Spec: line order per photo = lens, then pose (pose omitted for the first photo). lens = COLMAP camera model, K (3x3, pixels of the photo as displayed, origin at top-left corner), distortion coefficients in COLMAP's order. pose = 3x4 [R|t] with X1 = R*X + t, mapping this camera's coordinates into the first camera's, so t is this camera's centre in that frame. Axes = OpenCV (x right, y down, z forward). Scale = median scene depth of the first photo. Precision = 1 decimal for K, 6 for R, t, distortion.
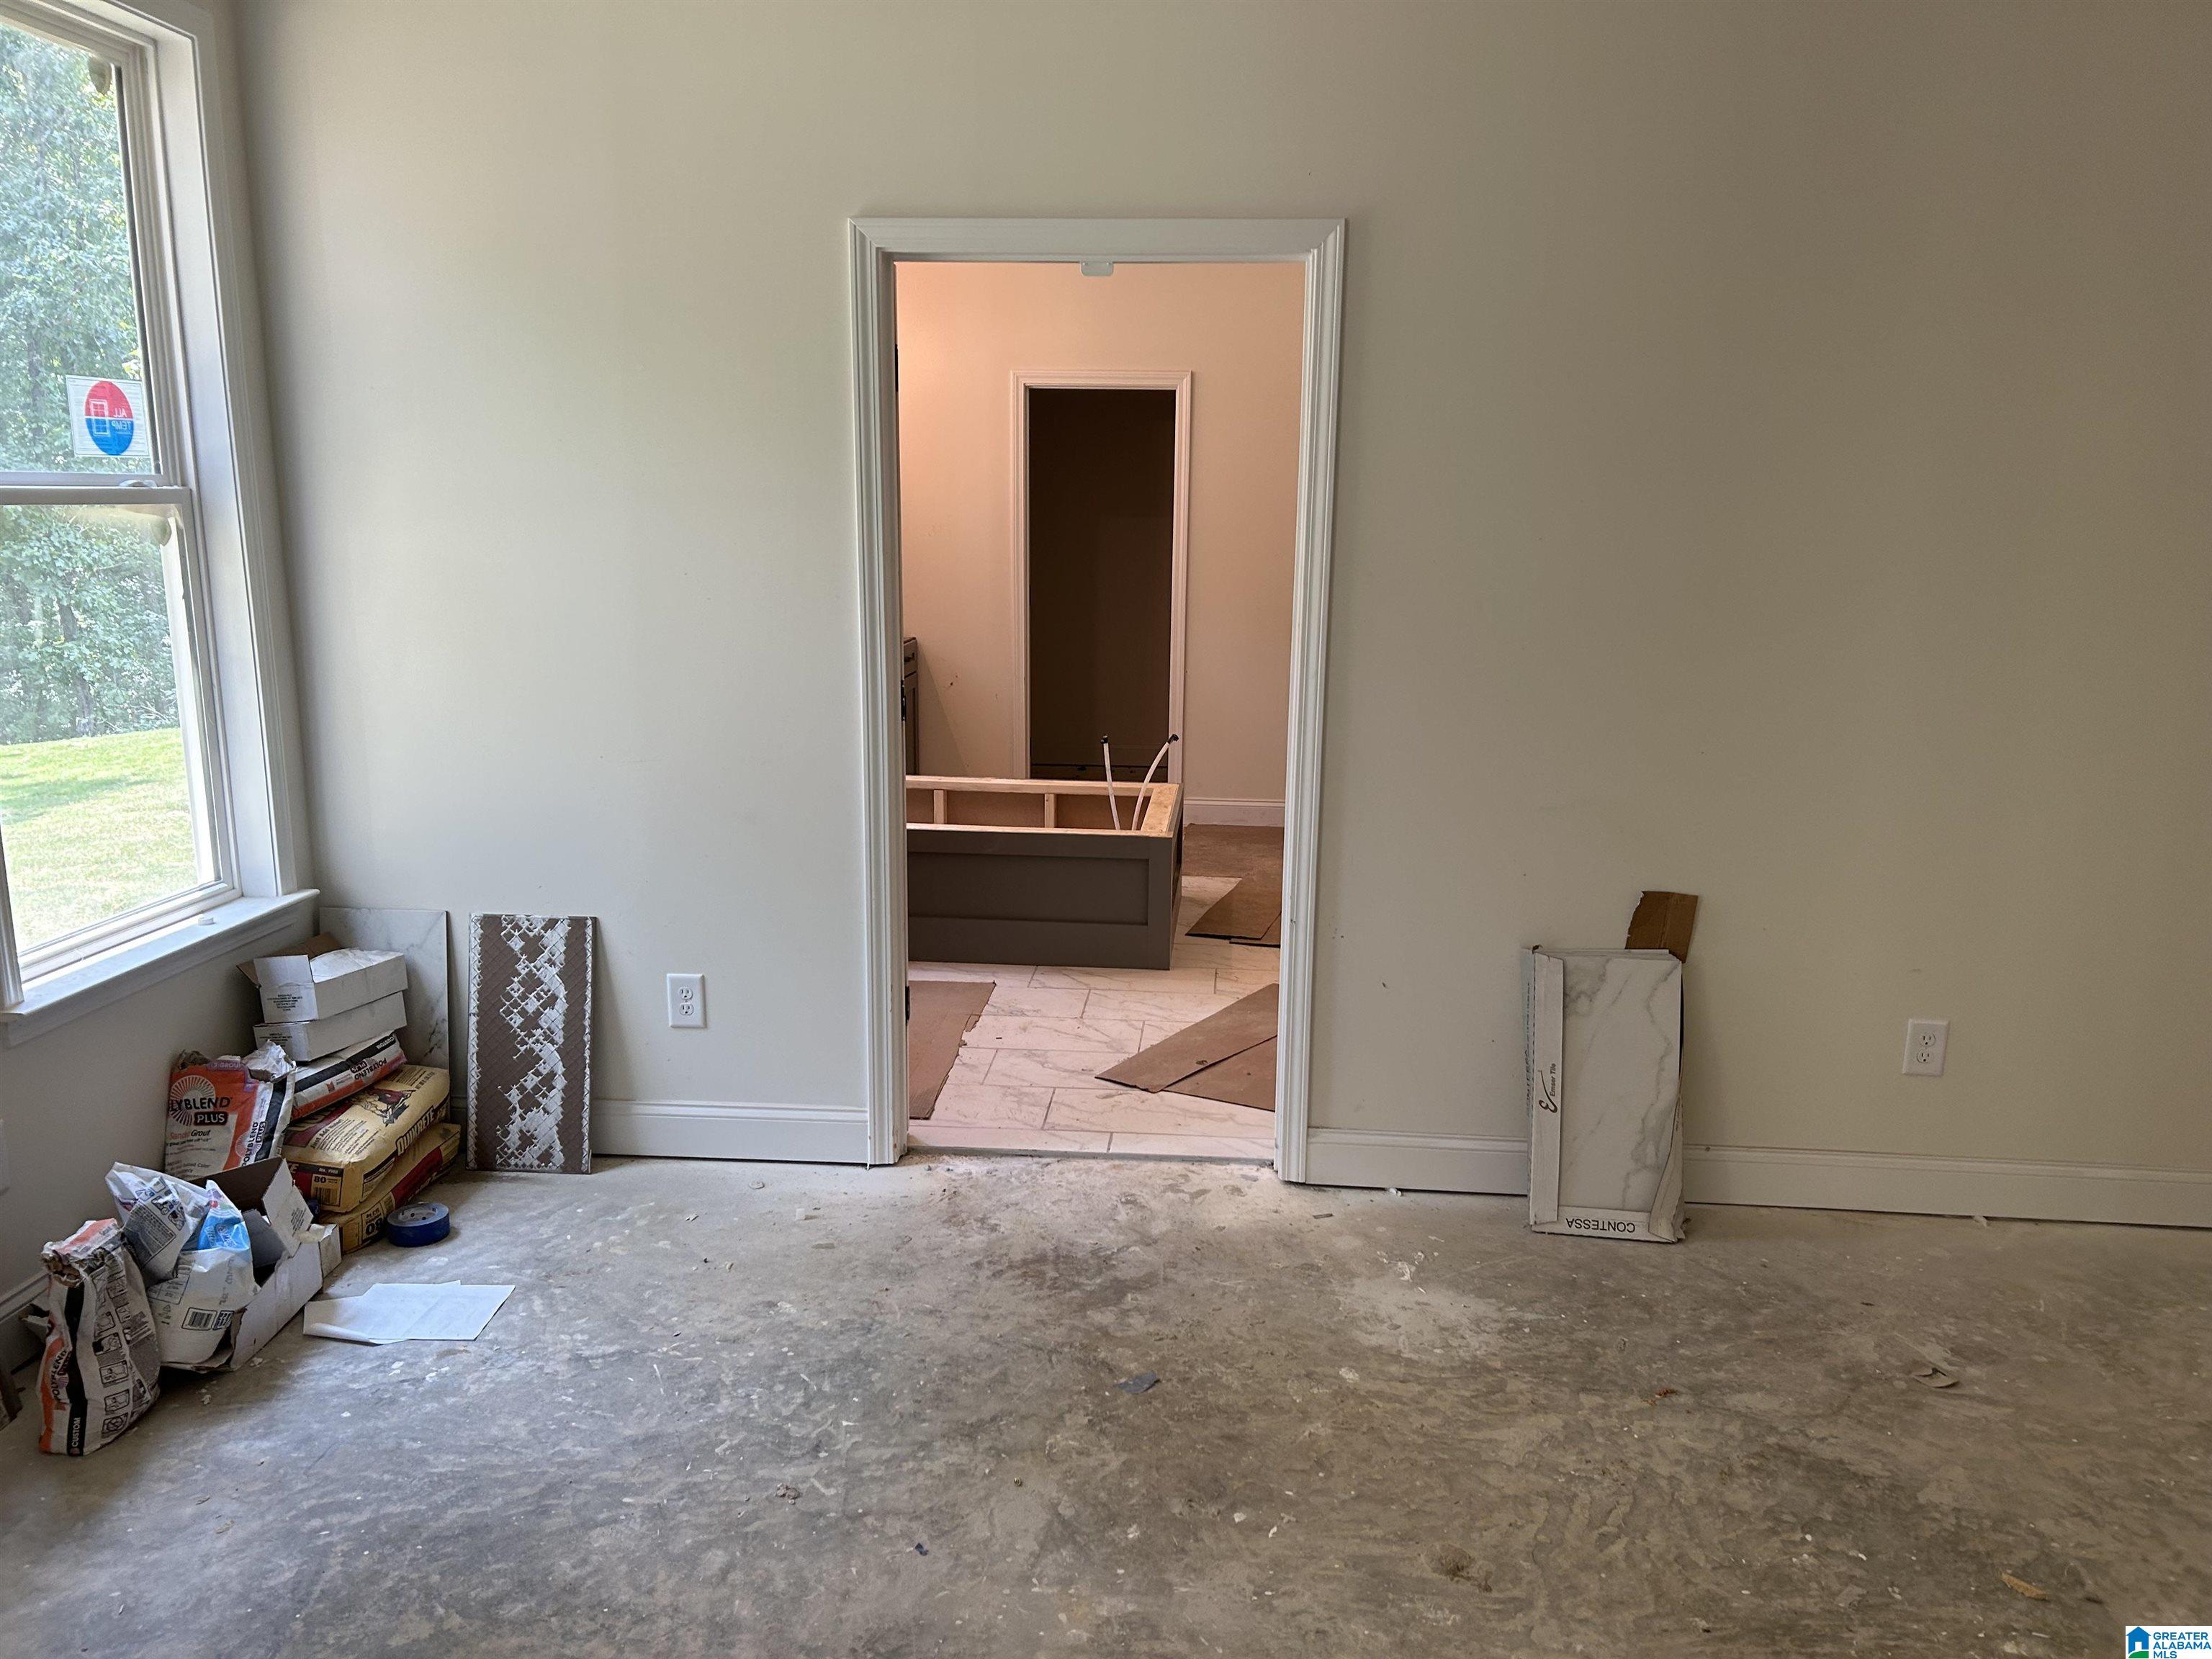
lens RADIAL K [[1671.8, 0, 1112.7], [0, 1671.8, 853.0], [0, 0, 1]] dist [0.060088, -0.058517]
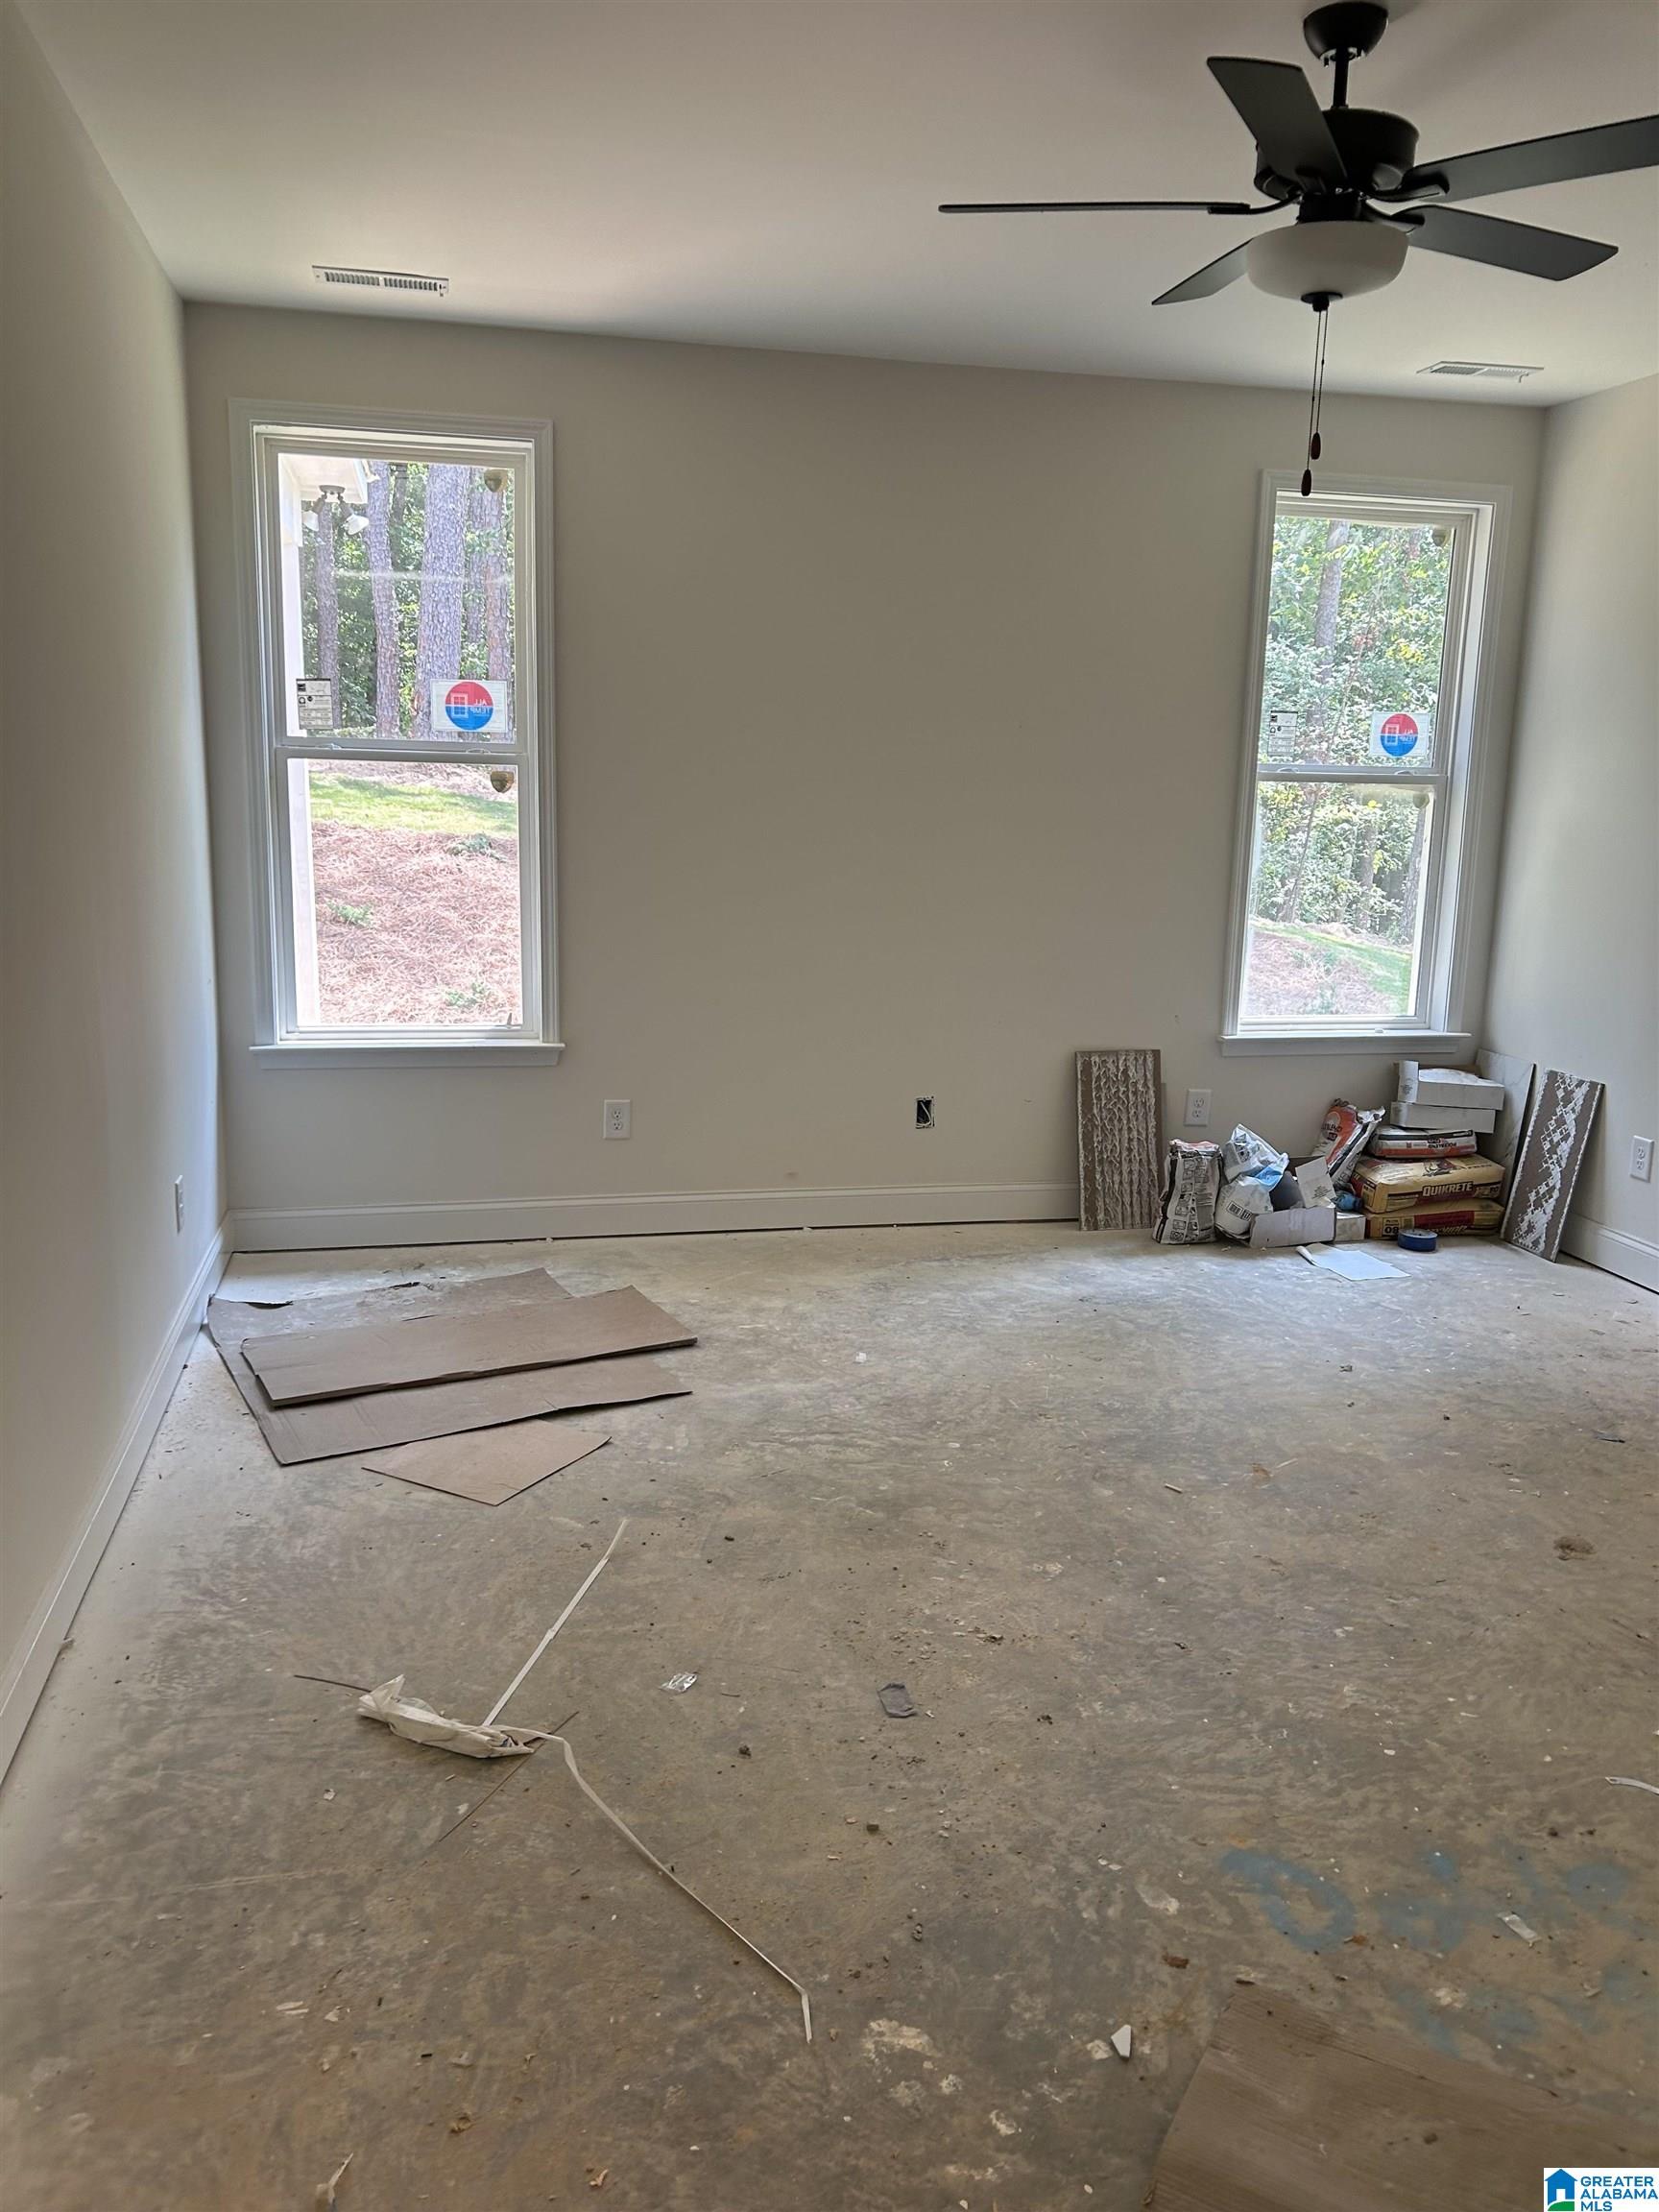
lens RADIAL K [[1671.8, 0, 831.0], [0, 1671.8, 1088.8], [0, 0, 1]] dist [0.060088, -0.058517]
pose [[0.306461, 0.176864, -0.935308, 0.875027], [-0.221416, 0.968880, 0.110664, 0.031962], [0.925774, 0.173178, 0.336085, -0.055939]]
